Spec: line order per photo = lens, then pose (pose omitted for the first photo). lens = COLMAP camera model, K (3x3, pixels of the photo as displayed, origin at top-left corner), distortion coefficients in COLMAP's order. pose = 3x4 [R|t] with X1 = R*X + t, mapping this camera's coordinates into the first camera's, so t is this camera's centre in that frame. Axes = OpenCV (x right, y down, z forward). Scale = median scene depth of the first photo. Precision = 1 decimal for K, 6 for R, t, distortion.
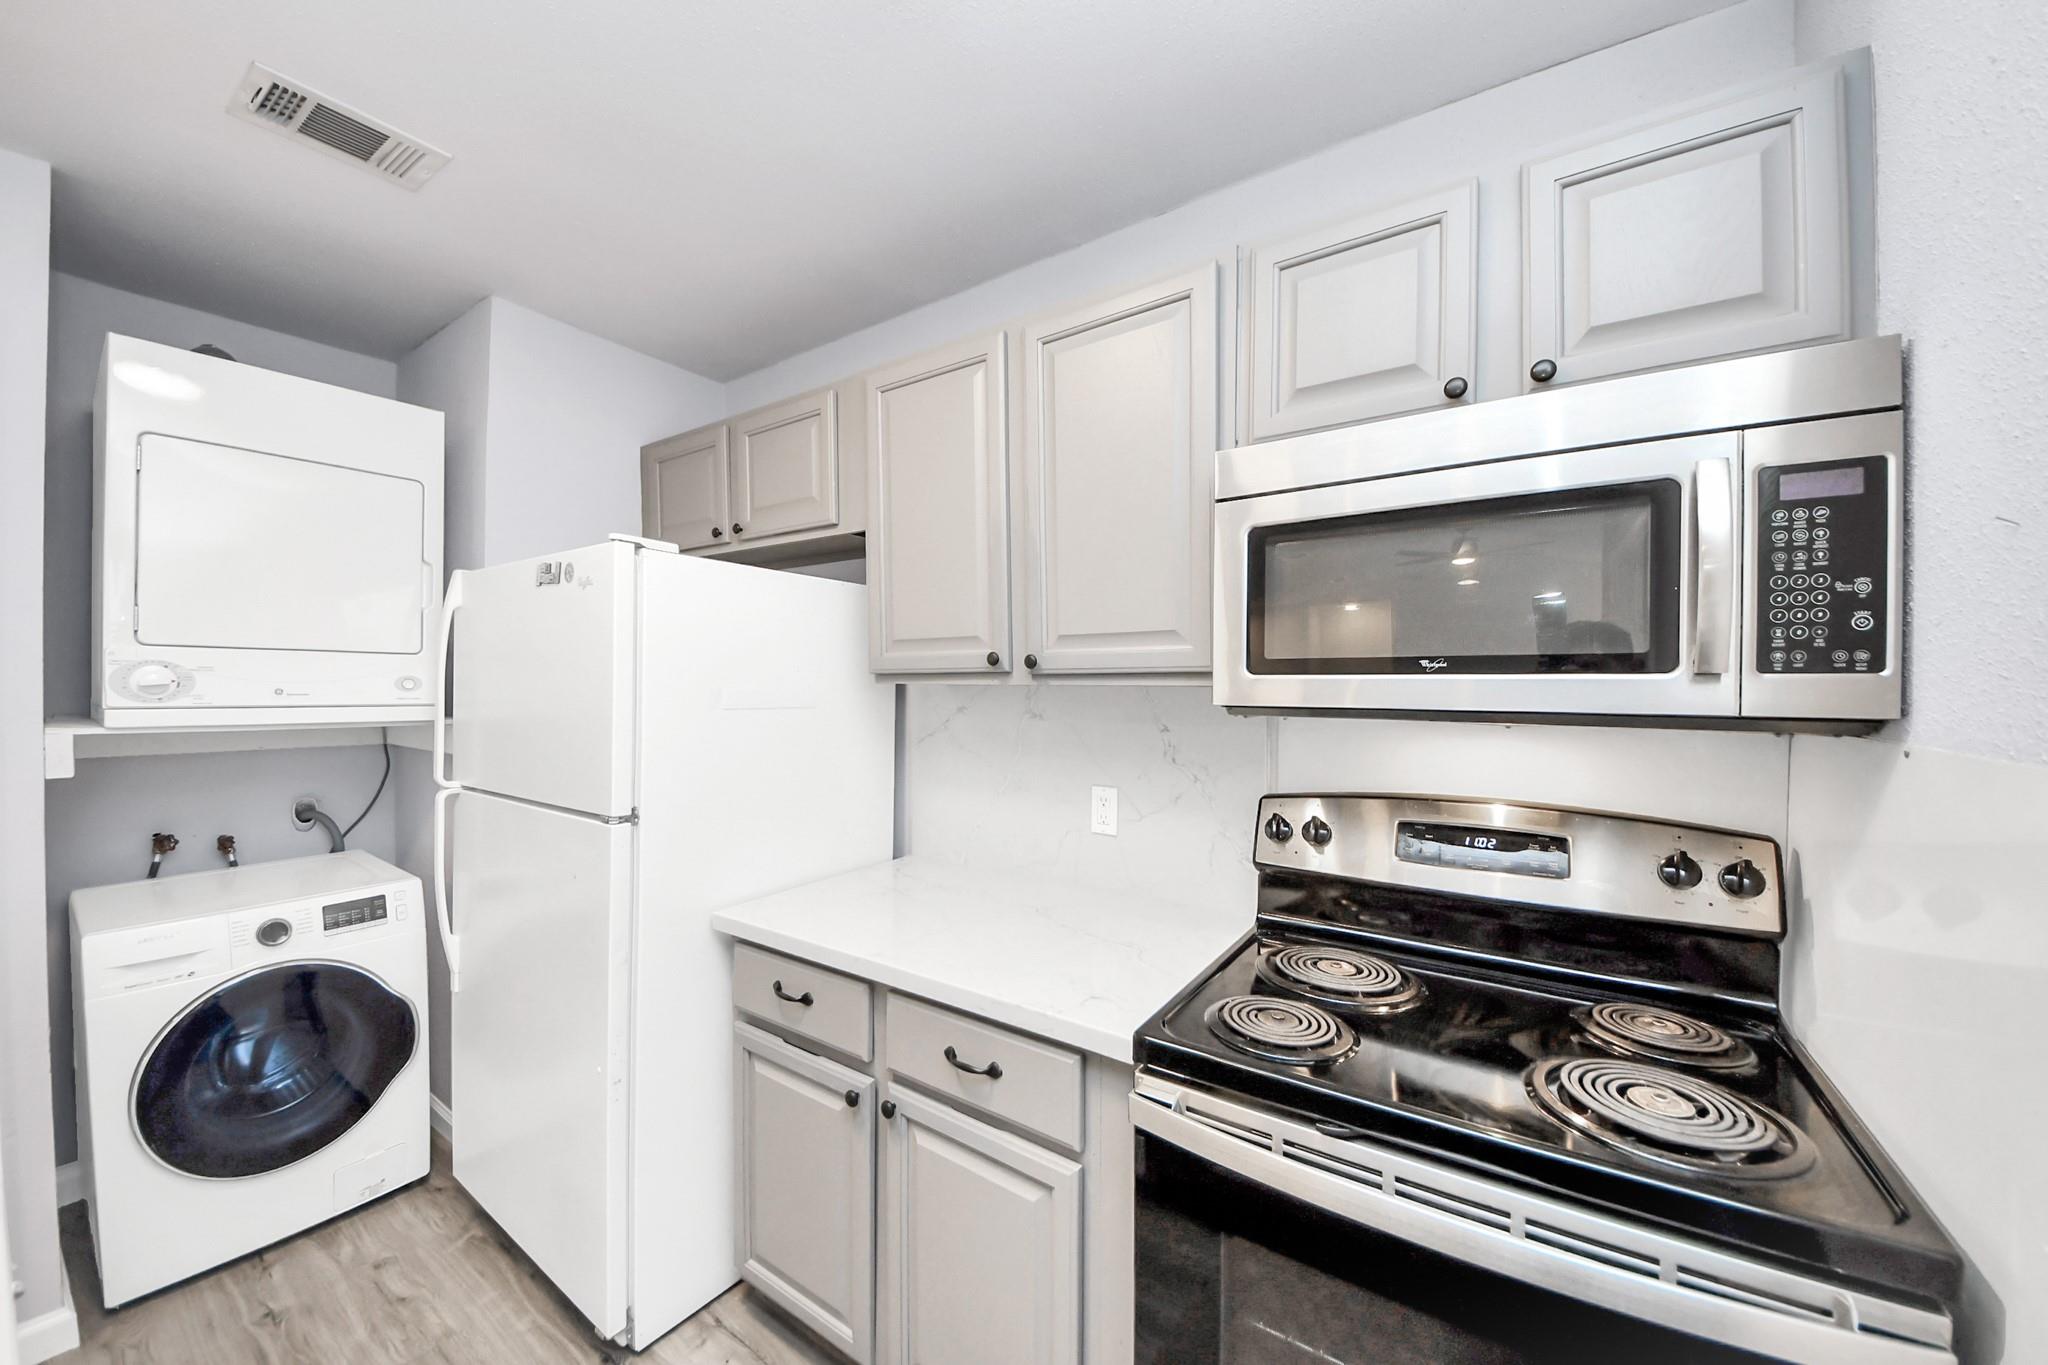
lens RADIAL K [[748.8, 0, 1024.0], [0, 748.8, 682.5], [0, 0, 1]] dist [0.022618, -0.016180]
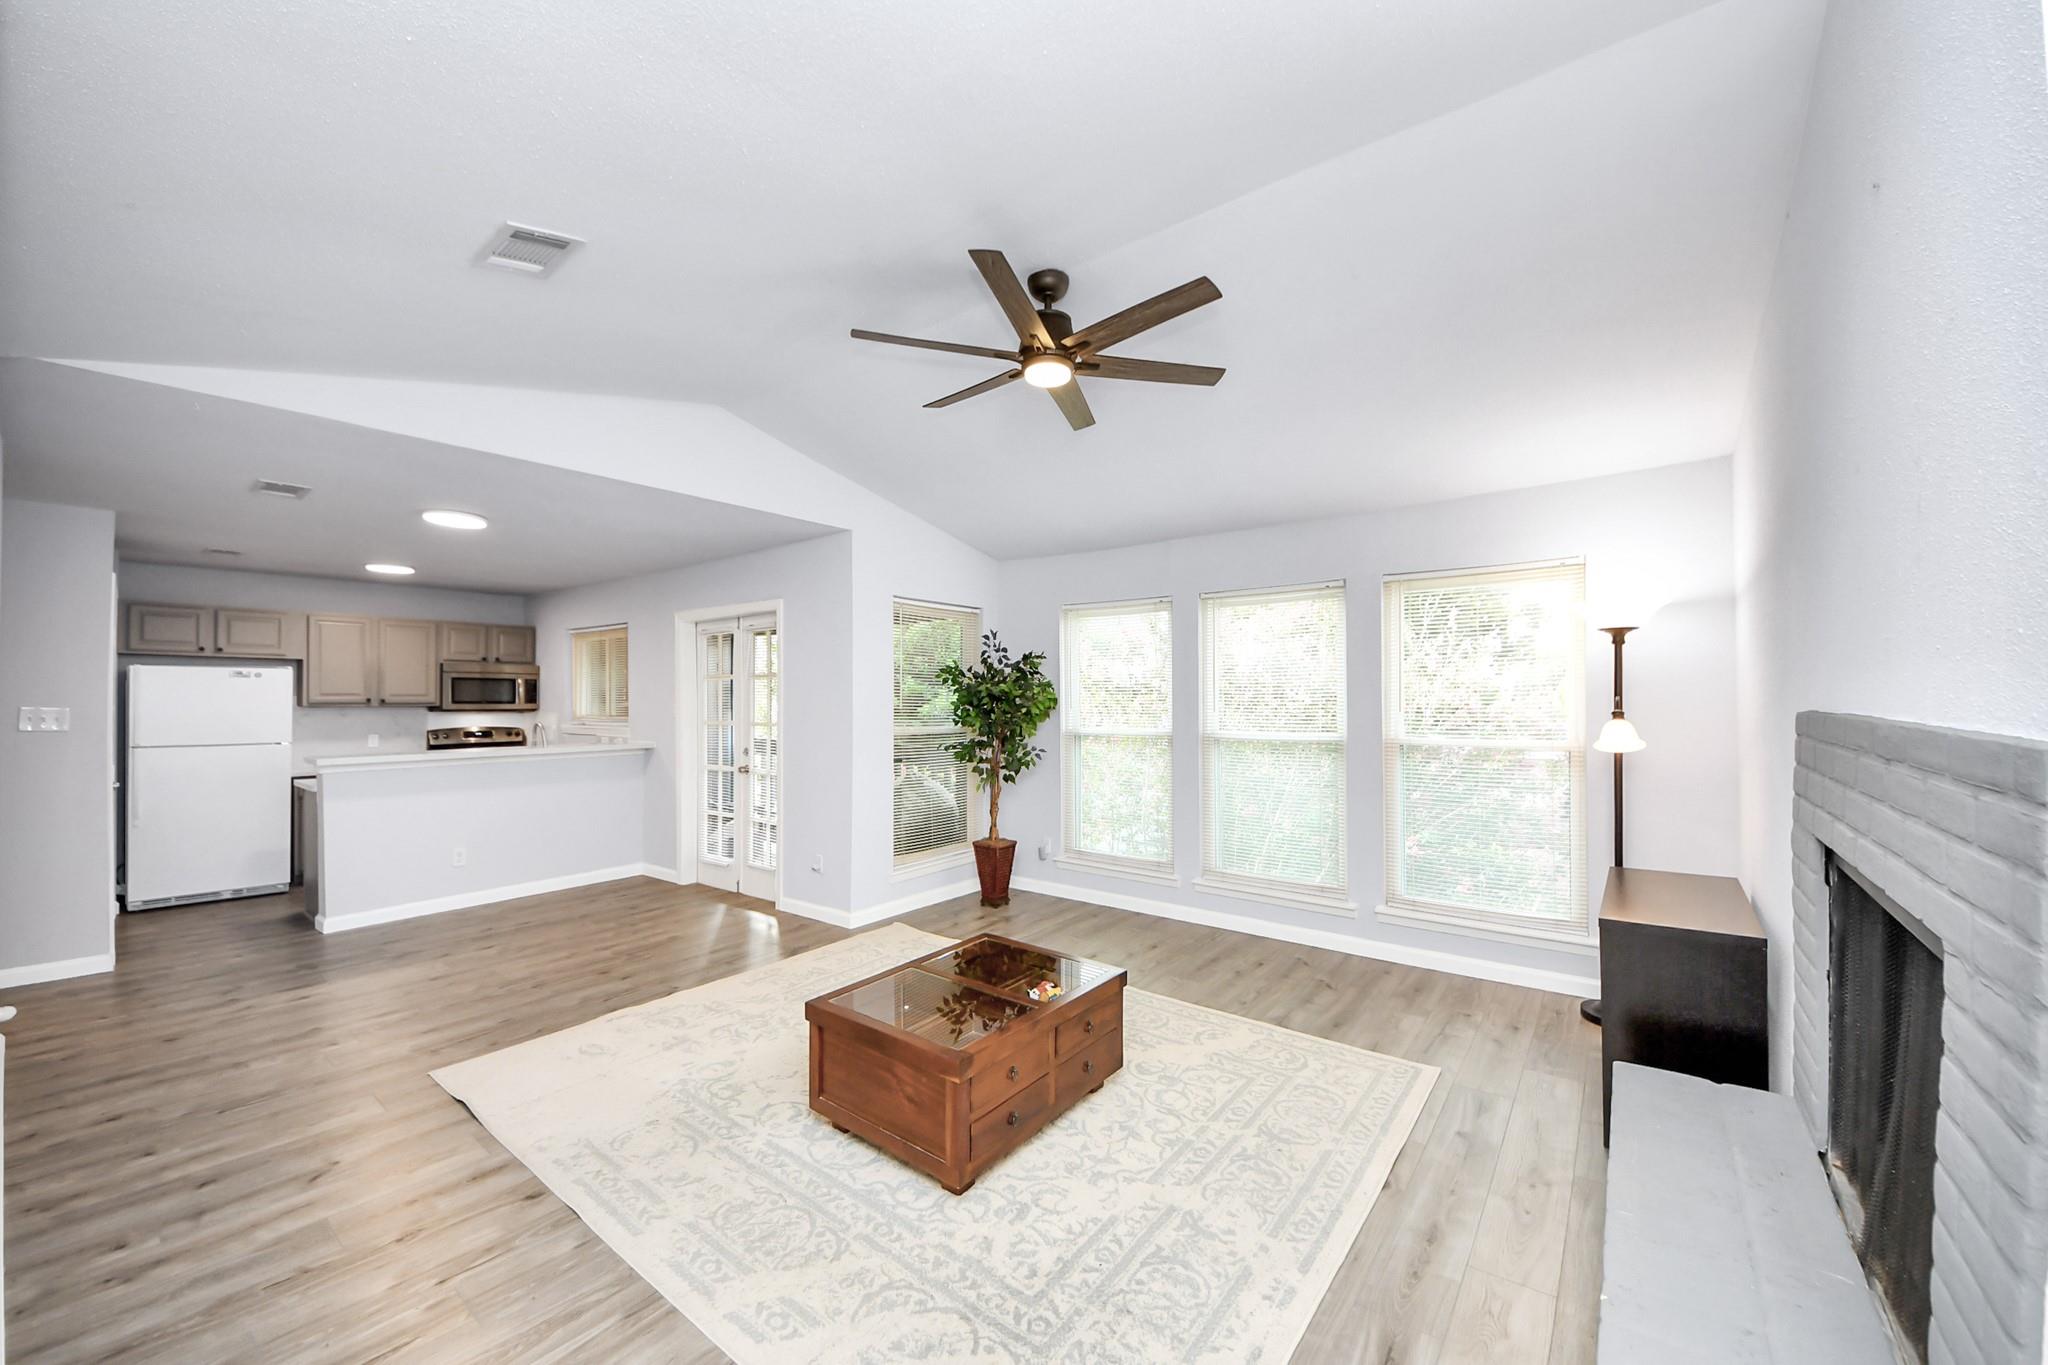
lens RADIAL K [[772.8, 0, 1034.7], [0, 772.8, 690.0], [0, 0, 1]] dist [-0.000531, -0.007953]
pose [[0.059041, 0.018025, 0.998093, -6.050451], [0.007309, 0.999802, -0.018488, 0.028446], [-0.998229, 0.008387, 0.058897, -4.311797]]
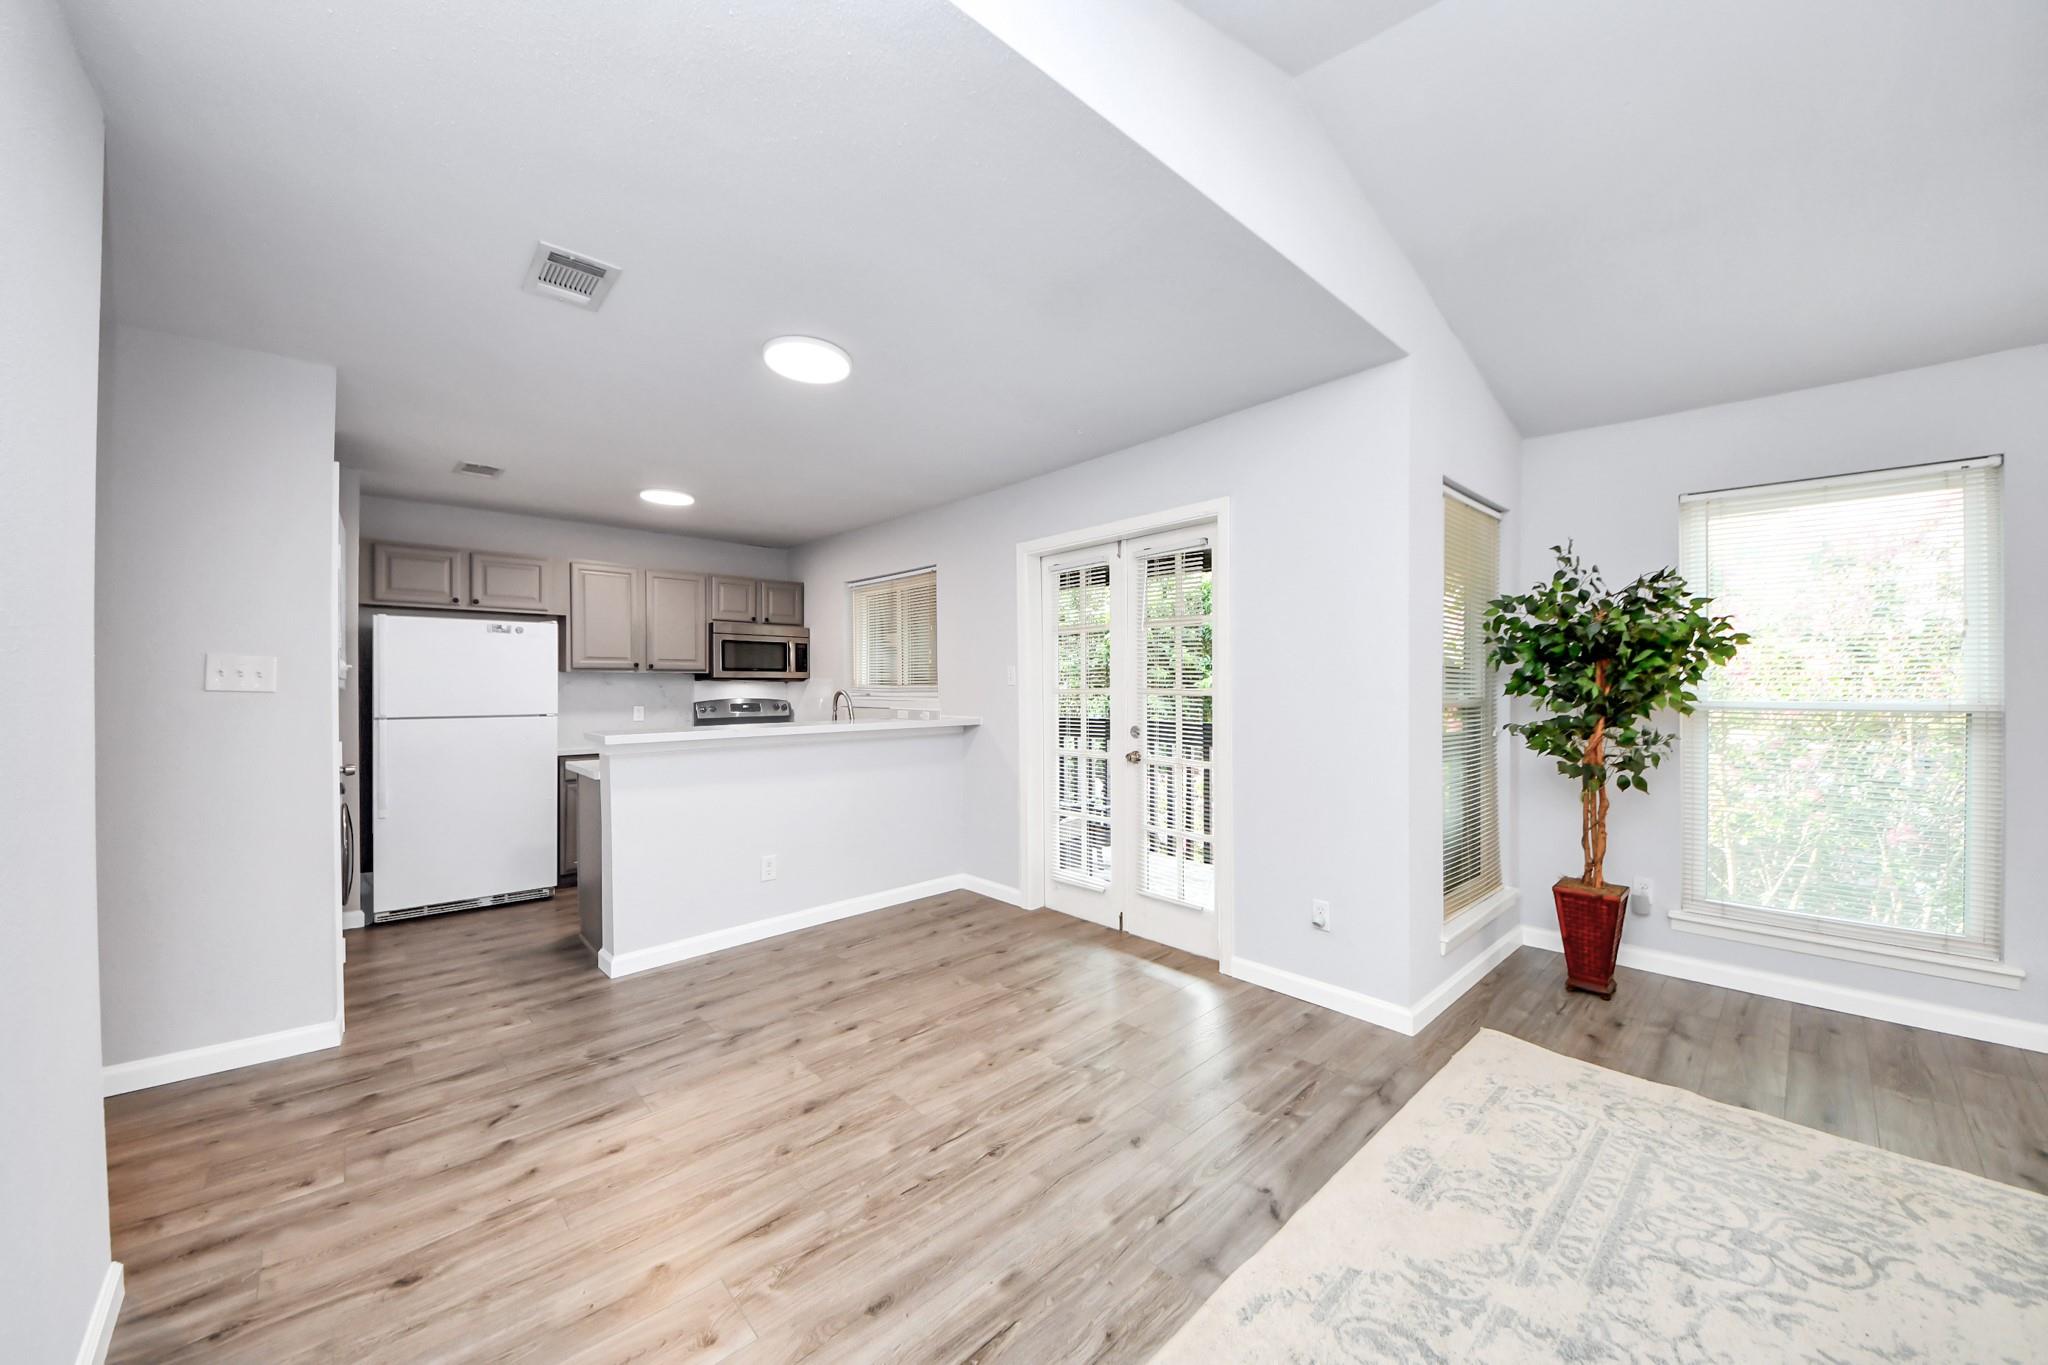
lens RADIAL K [[726.4, 0, 1023.1], [0, 726.4, 685.8], [0, 0, 1]] dist [0.045697, -0.028382]
pose [[0.232056, 0.002100, 0.972700, -4.373970], [0.005453, 0.999979, -0.003459, 0.128682], [-0.972687, 0.006107, 0.232039, -2.254866]]
